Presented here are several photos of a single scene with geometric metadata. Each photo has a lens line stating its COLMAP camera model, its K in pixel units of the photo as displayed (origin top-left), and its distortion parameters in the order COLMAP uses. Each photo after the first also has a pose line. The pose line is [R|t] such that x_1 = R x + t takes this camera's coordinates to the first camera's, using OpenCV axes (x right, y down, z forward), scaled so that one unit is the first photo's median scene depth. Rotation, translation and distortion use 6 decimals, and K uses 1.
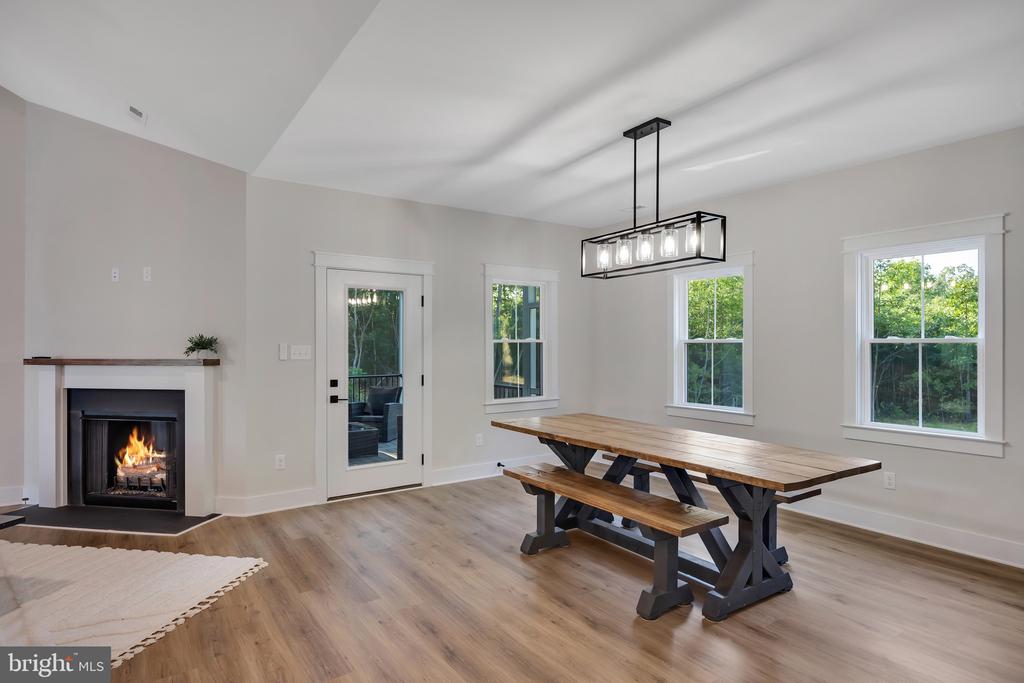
lens RADIAL K [[558.3, 0, 512.0], [0, 558.3, 341.5], [0, 0, 1]] dist [0.026174, -0.000956]
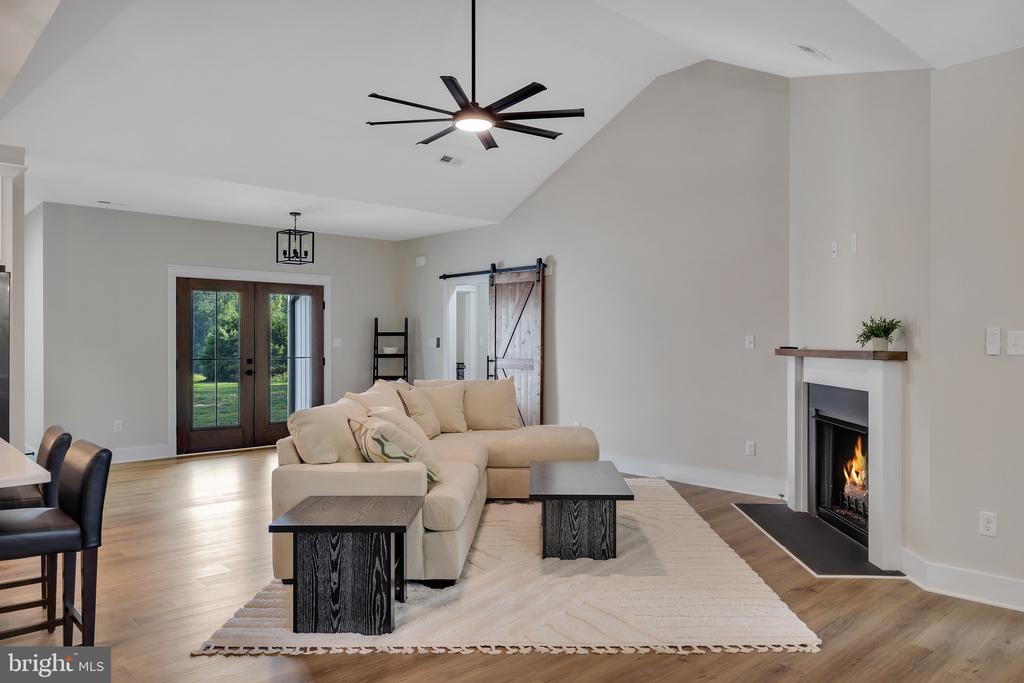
lens RADIAL K [[709.7, 0, 515.6], [0, 709.7, 357.8], [0, 0, 1]] dist [-0.006838, -0.001232]
pose [[0.154834, 0.023145, -0.987669, 0.249980], [0.006640, 0.999679, 0.024468, 0.013573], [0.987918, -0.010347, 0.154630, 0.373013]]
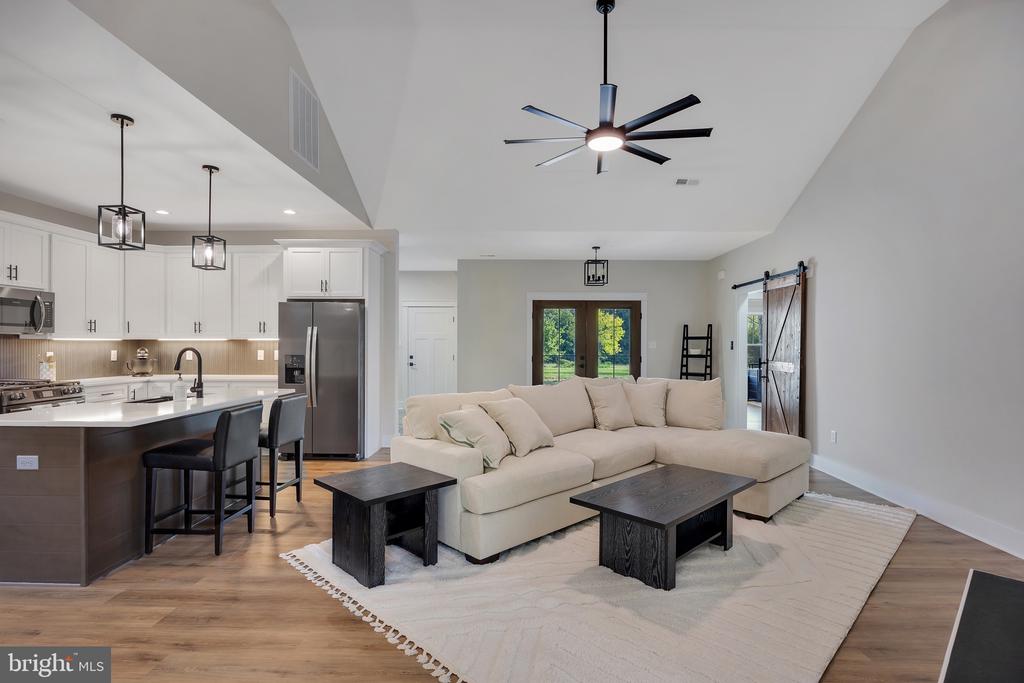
lens RADIAL K [[500.3, 0, 521.2], [0, 500.3, 347.2], [0, 0, 1]] dist [-0.004393, -0.000530]
pose [[-0.566251, 0.004681, -0.824219, -0.053149], [0.001139, 0.999987, 0.004898, 0.015263], [0.824232, 0.001835, -0.566250, 0.804486]]
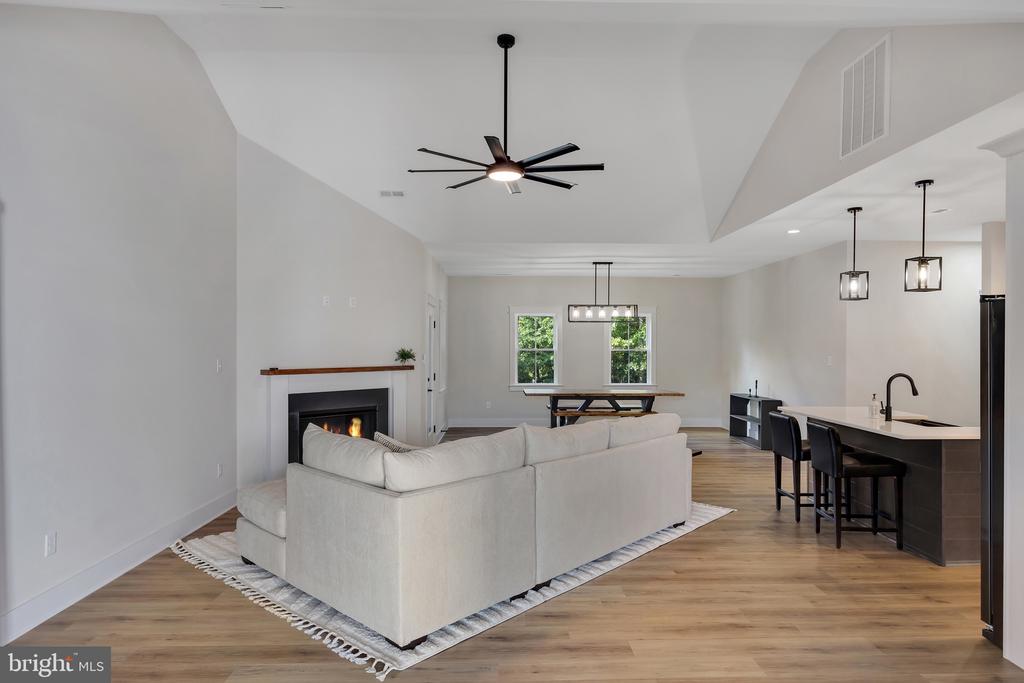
lens RADIAL K [[622.1, 0, 500.1], [0, 622.1, 341.6], [0, 0, 1]] dist [0.004327, 0.000758]
pose [[0.556023, 0.003932, 0.831158, -1.625398], [-0.006432, 0.999979, -0.000428, -0.029022], [-0.831142, -0.005108, 0.556036, -0.091935]]
